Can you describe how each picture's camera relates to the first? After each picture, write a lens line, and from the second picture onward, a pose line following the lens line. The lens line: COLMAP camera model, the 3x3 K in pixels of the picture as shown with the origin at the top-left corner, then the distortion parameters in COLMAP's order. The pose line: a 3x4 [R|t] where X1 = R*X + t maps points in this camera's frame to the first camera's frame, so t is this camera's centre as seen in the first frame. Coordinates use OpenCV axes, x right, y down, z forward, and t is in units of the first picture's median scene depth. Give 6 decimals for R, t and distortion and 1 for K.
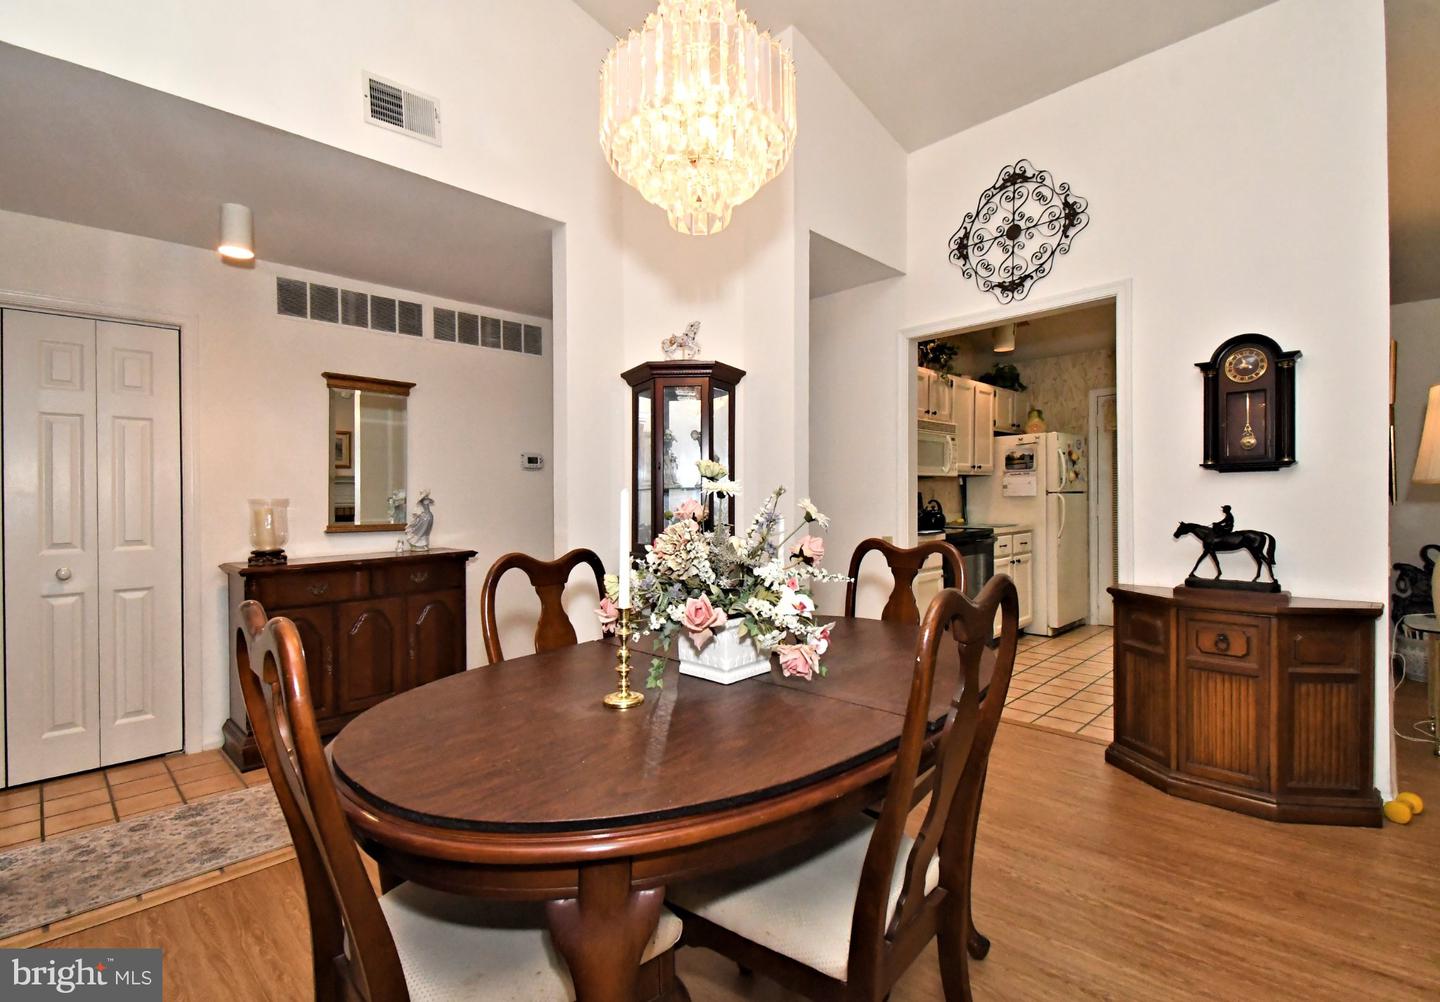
lens RADIAL K [[658.2, 0, 726.8], [0, 658.2, 498.7], [0, 0, 1]] dist [-0.014443, 0.000175]
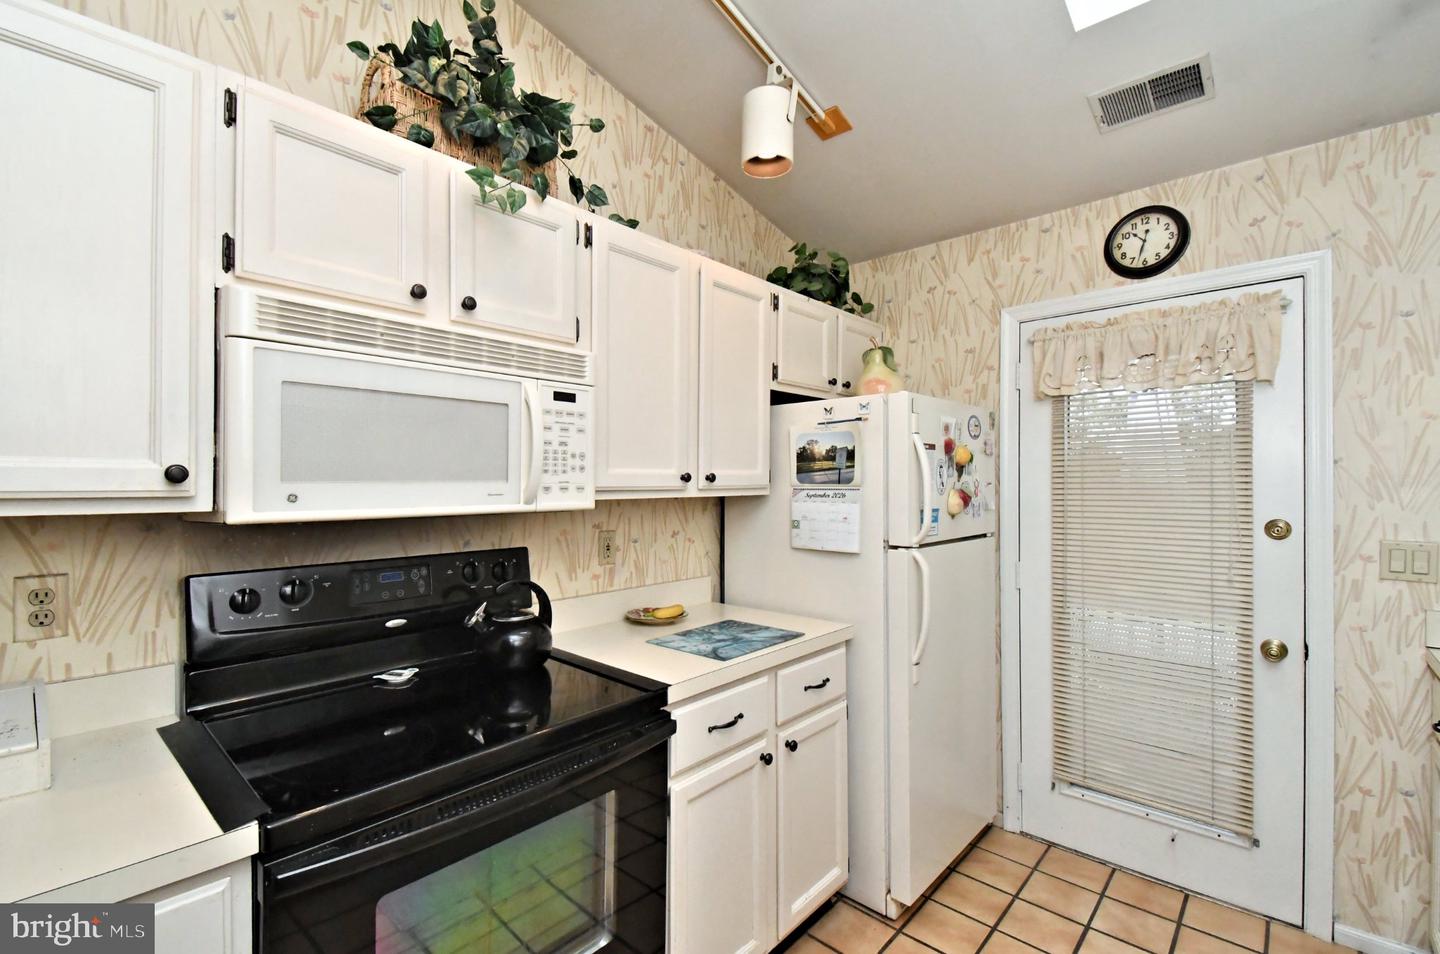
lens RADIAL K [[607.6, 0, 704.1], [0, 607.6, 485.4], [0, 0, 1]] dist [0.018790, -0.016378]
pose [[0.999412, 0.010958, 0.032504, 0.358681], [-0.010953, 0.999940, -0.000321, -0.042904], [-0.032506, -0.000036, 0.999472, 0.625553]]
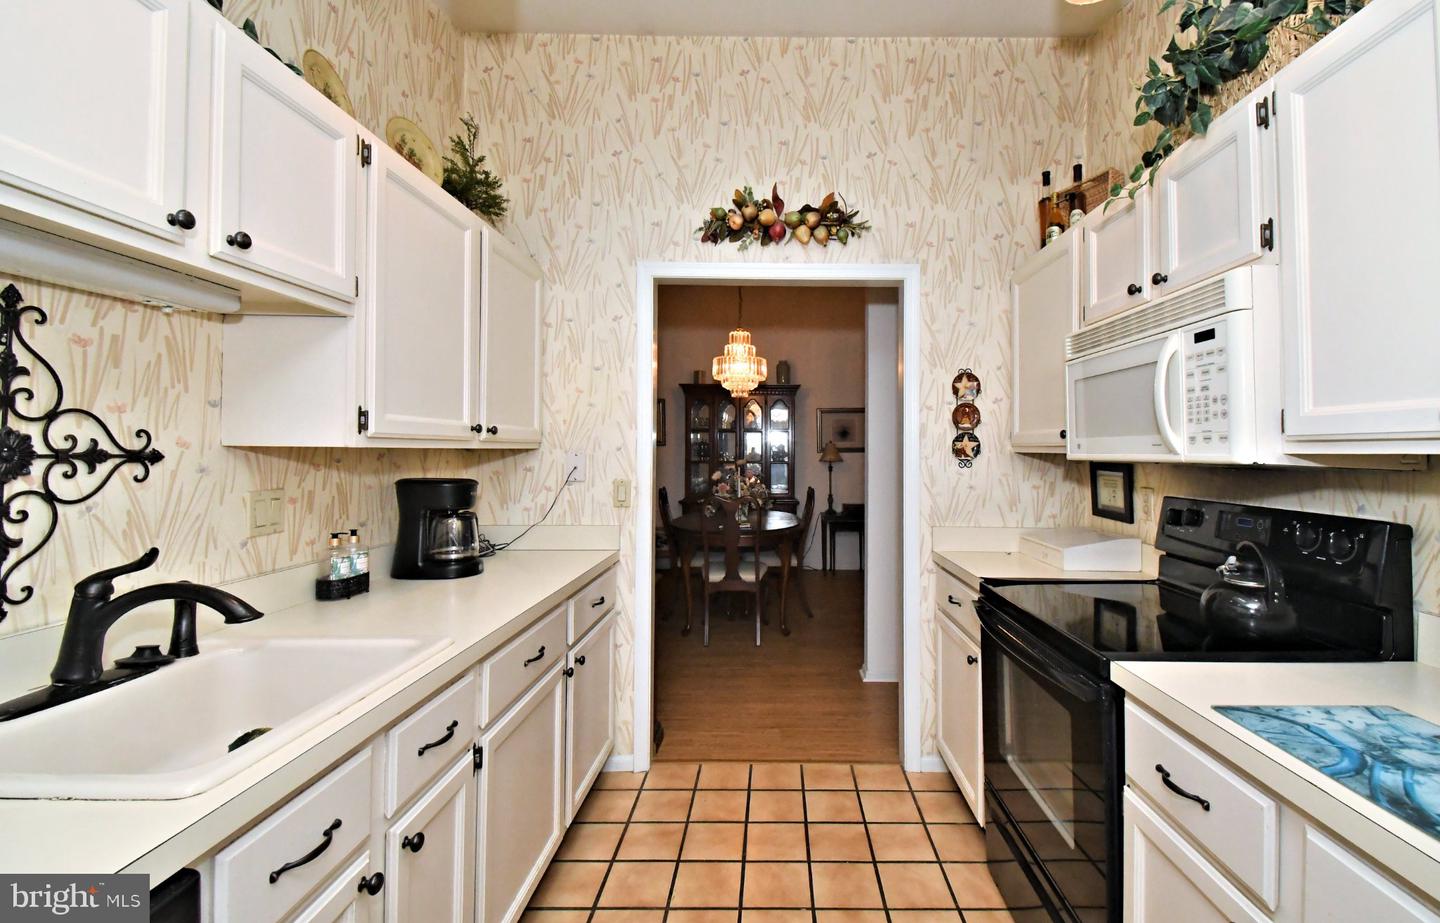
lens RADIAL K [[654.8, 0, 773.8], [0, 654.8, 434.7], [0, 0, 1]] dist [-0.000127, -0.001135]
pose [[-0.707095, -0.008680, -0.707065, 0.609644], [-0.000215, 0.999927, -0.012061, -0.039155], [0.707118, -0.008376, -0.707046, 0.959122]]
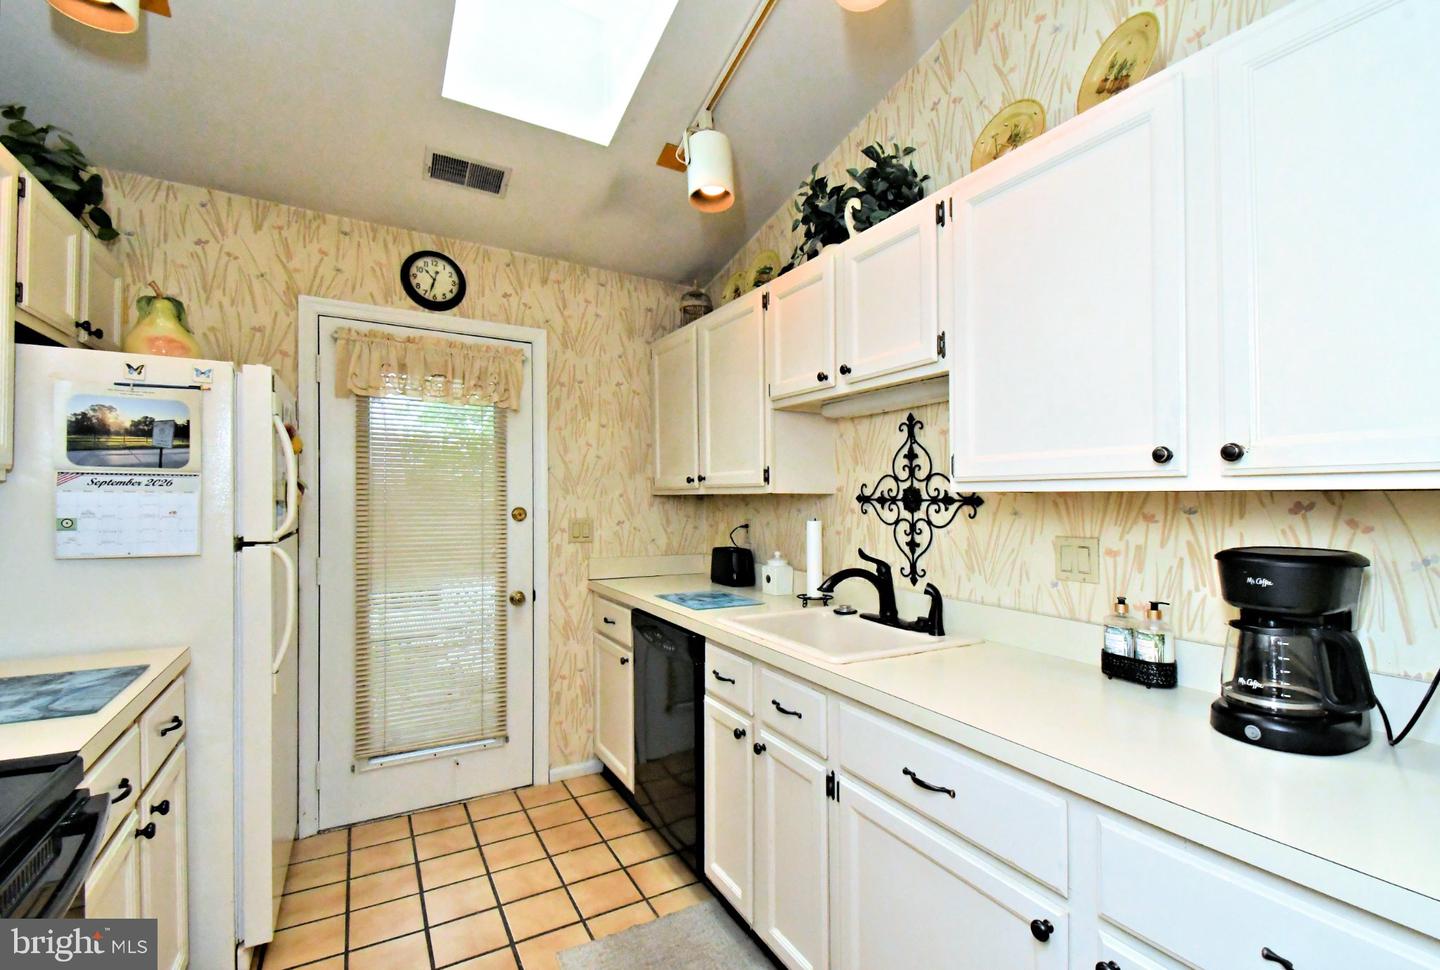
lens RADIAL K [[640.5, 0, 728.8], [0, 640.5, 500.7], [0, 0, 1]] dist [0.020206, -0.022167]
pose [[0.250374, 0.013379, 0.968057, 0.231376], [-0.009982, 0.999887, -0.011237, -0.028919], [-0.968098, -0.006850, 0.250479, 0.661803]]
